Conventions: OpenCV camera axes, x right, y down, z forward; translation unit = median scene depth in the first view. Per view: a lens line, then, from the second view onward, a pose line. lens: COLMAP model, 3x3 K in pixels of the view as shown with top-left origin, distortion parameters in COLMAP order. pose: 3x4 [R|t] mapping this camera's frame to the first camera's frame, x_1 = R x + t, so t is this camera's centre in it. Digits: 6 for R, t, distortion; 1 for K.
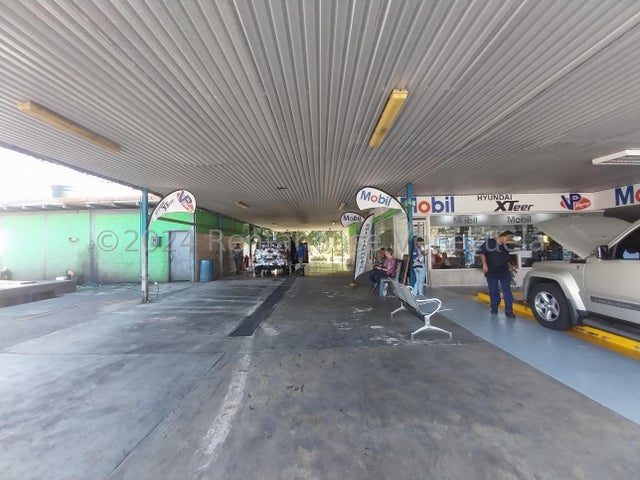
lens RADIAL K [[257.9, 0, 317.3], [0, 257.9, 240.1], [0, 0, 1]] dist [0.035873, -0.019526]
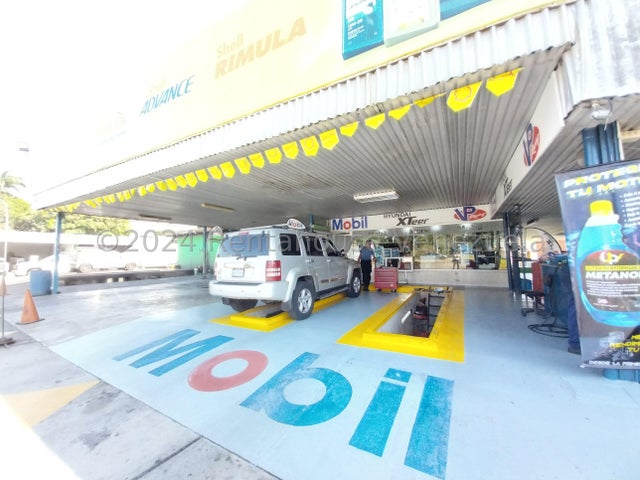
lens RADIAL K [[257.9, 0, 317.3], [0, 257.9, 240.1], [0, 0, 1]] dist [0.035873, -0.019526]
pose [[0.876899, -0.027121, -0.479909, 1.400596], [0.010204, 0.999232, -0.037824, 0.013475], [0.480566, 0.028271, 0.876503, -0.514489]]
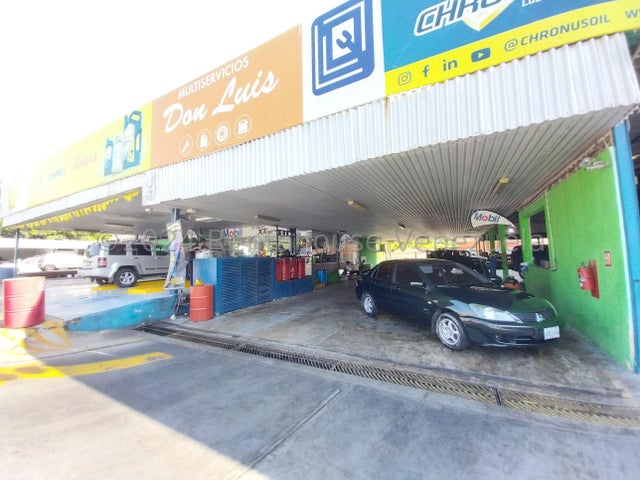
lens RADIAL K [[257.9, 0, 317.3], [0, 257.9, 240.1], [0, 0, 1]] dist [0.035873, -0.019526]
pose [[0.879783, -0.037143, -0.473923, 2.892033], [0.018946, 0.998890, -0.043115, 0.032114], [0.474998, 0.028952, 0.879510, -0.693727]]
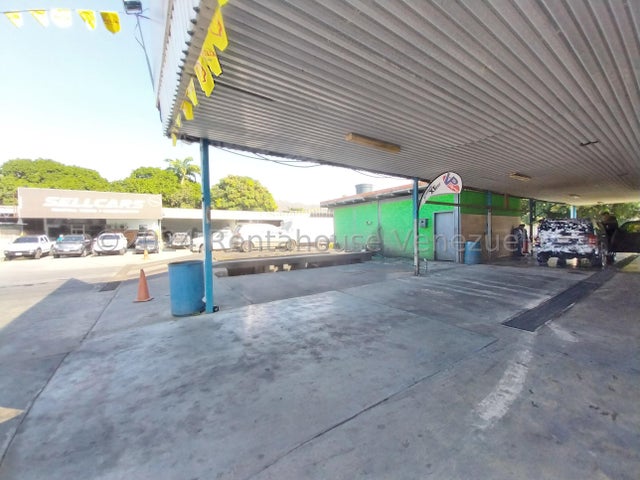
lens RADIAL K [[253.5, 0, 306.8], [0, 253.5, 238.8], [0, 0, 1]] dist [0.001117, -0.008683]
pose [[0.559761, 0.028580, -0.828161, 0.003121], [0.027596, 0.998208, 0.053100, 0.000969], [0.828194, -0.052578, 0.557969, -0.038031]]
